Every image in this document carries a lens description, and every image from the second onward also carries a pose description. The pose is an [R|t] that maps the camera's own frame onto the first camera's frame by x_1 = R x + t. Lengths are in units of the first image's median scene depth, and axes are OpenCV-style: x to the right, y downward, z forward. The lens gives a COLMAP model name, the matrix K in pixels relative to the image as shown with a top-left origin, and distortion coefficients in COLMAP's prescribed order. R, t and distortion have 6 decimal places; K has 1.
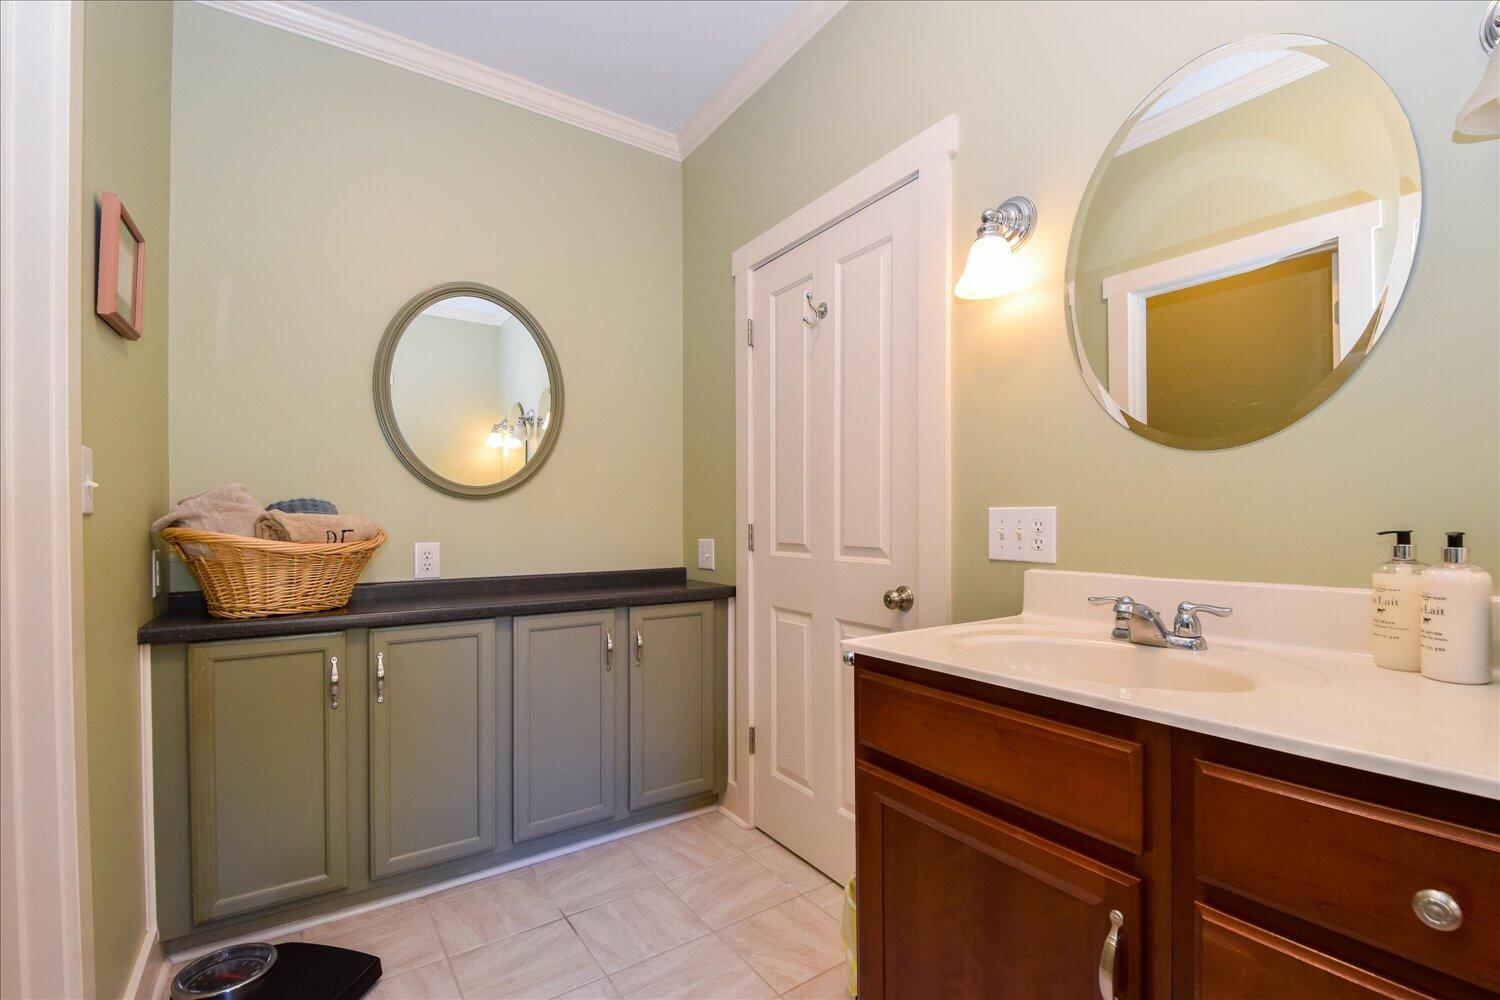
lens RADIAL K [[663.9, 0, 755.5], [0, 663.9, 507.0], [0, 0, 1]] dist [-0.001632, -0.000351]
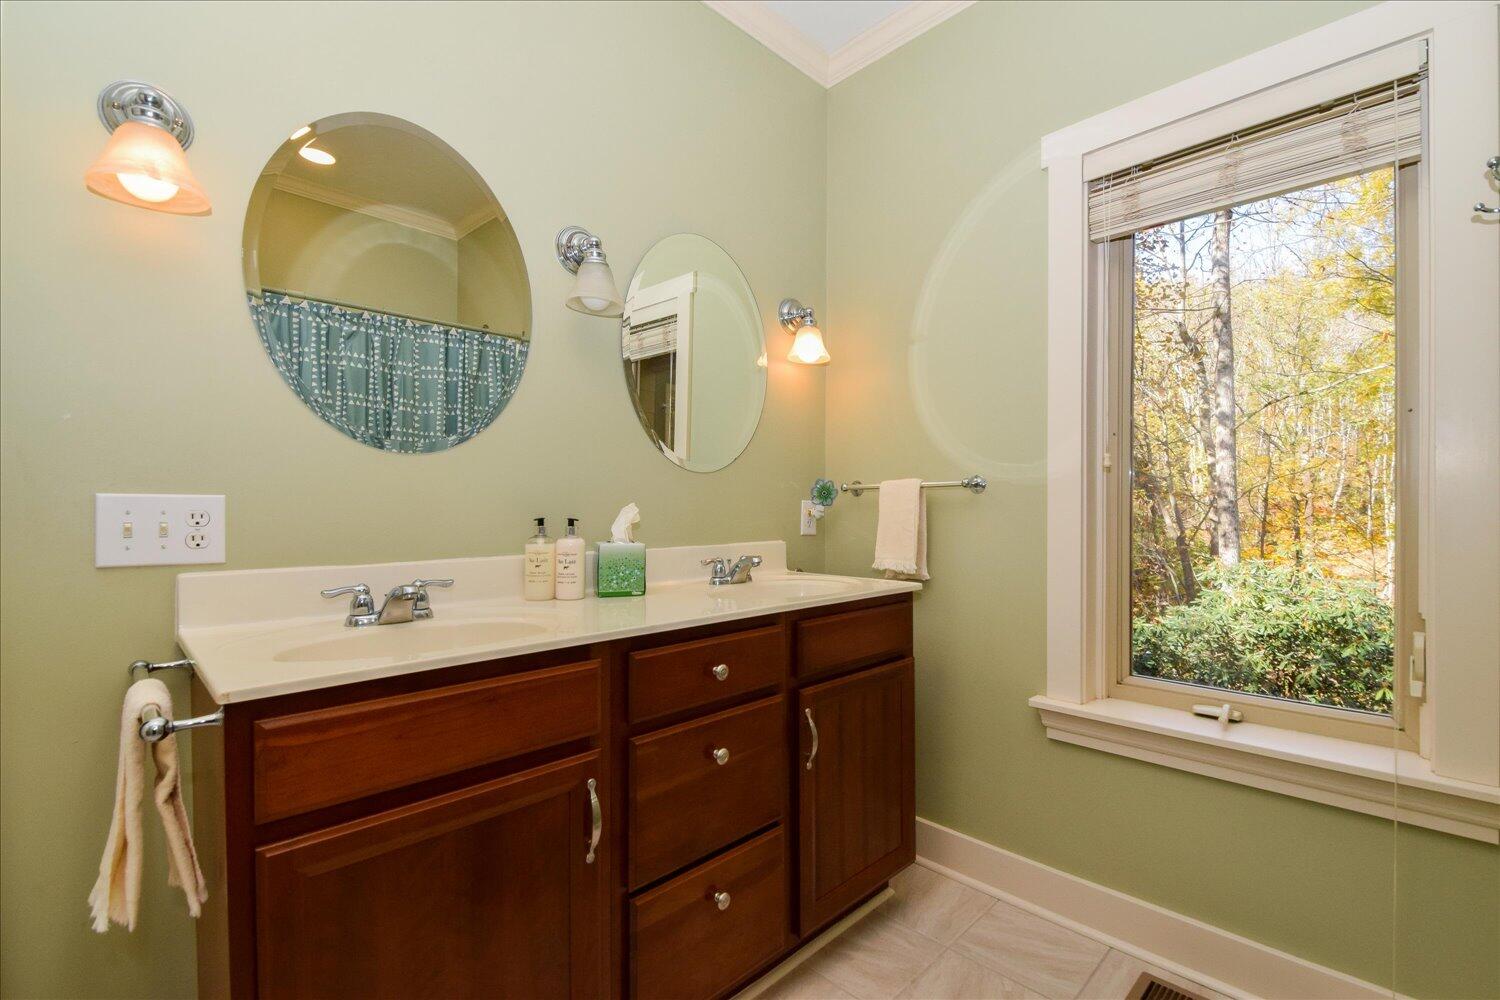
lens RADIAL K [[663.9, 0, 755.5], [0, 663.9, 513.0], [0, 0, 1]] dist [-0.001632, -0.000351]
pose [[-0.186924, 0.010860, 0.982314, -0.766235], [-0.014365, 0.999802, -0.013787, 0.036249], [-0.982269, -0.016688, -0.186731, 0.752709]]
